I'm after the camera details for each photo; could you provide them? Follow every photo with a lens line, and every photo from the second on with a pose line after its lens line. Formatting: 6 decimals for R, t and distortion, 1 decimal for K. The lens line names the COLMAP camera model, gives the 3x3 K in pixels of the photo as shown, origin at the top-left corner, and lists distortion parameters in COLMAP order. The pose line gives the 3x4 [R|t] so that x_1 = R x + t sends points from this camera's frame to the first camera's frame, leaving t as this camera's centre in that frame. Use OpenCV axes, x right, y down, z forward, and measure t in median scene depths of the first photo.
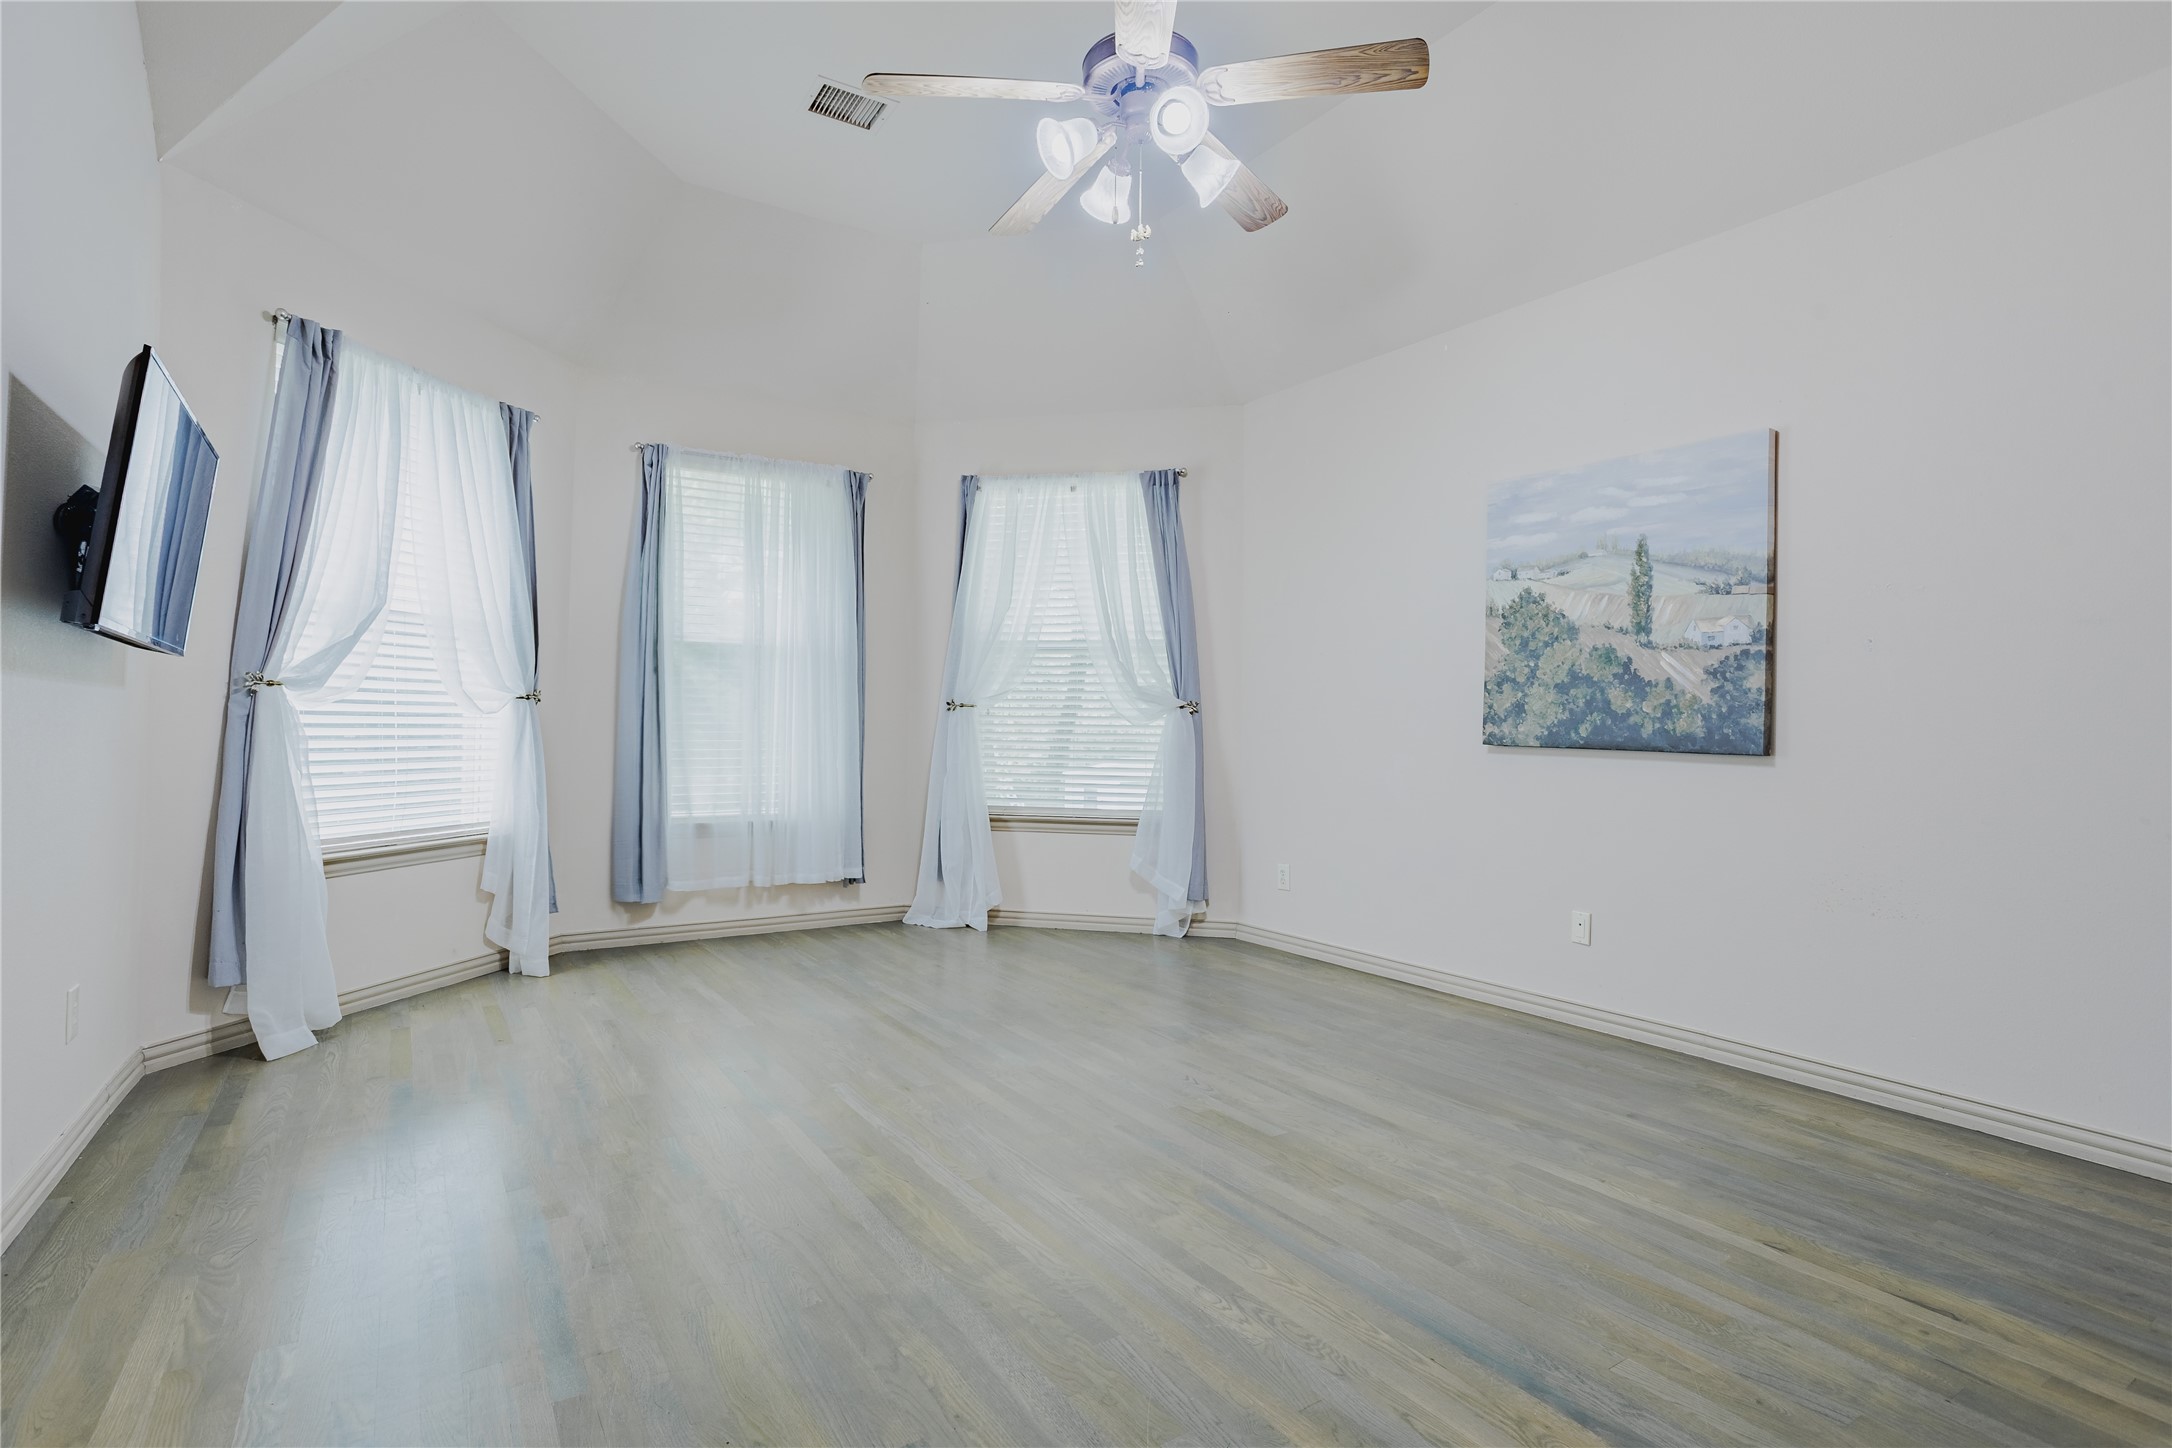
lens RADIAL K [[1058.7, 0, 1079.9], [0, 1058.7, 718.4], [0, 0, 1]] dist [-0.024626, 0.015046]
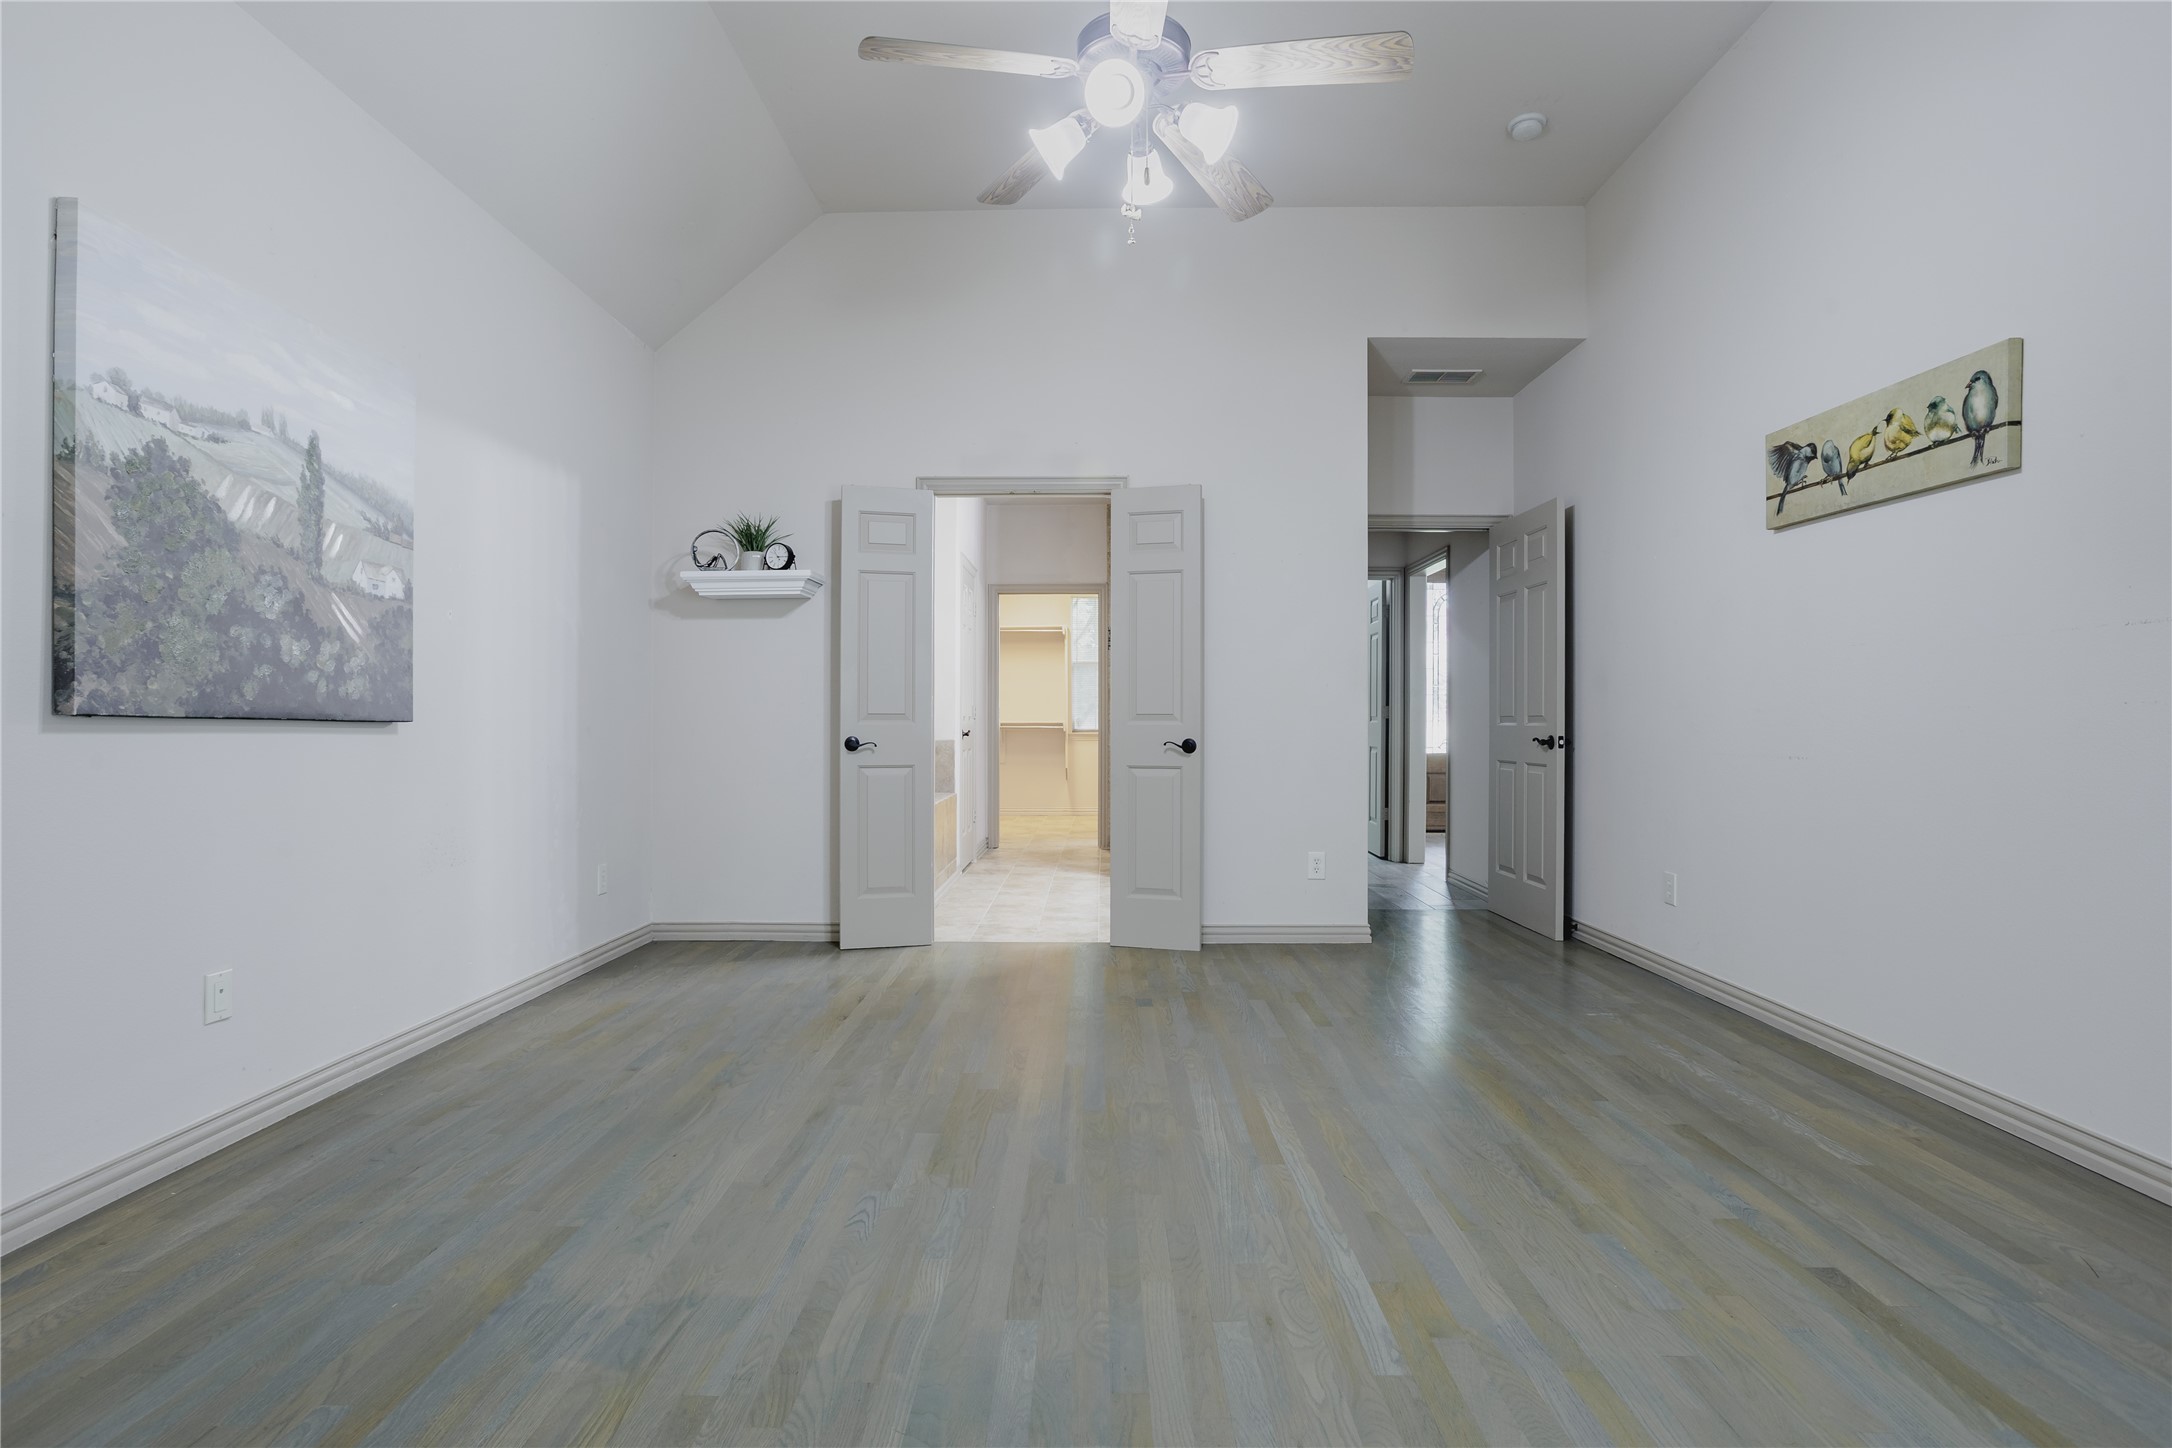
lens RADIAL K [[1058.7, 0, 1074.2], [0, 1058.7, 728.1], [0, 0, 1]] dist [-0.024626, 0.015046]
pose [[-0.820789, -0.014722, 0.571041, -0.331012], [-0.013373, 0.999889, 0.006557, 0.023926], [-0.571074, -0.002255, -0.820895, 1.272894]]
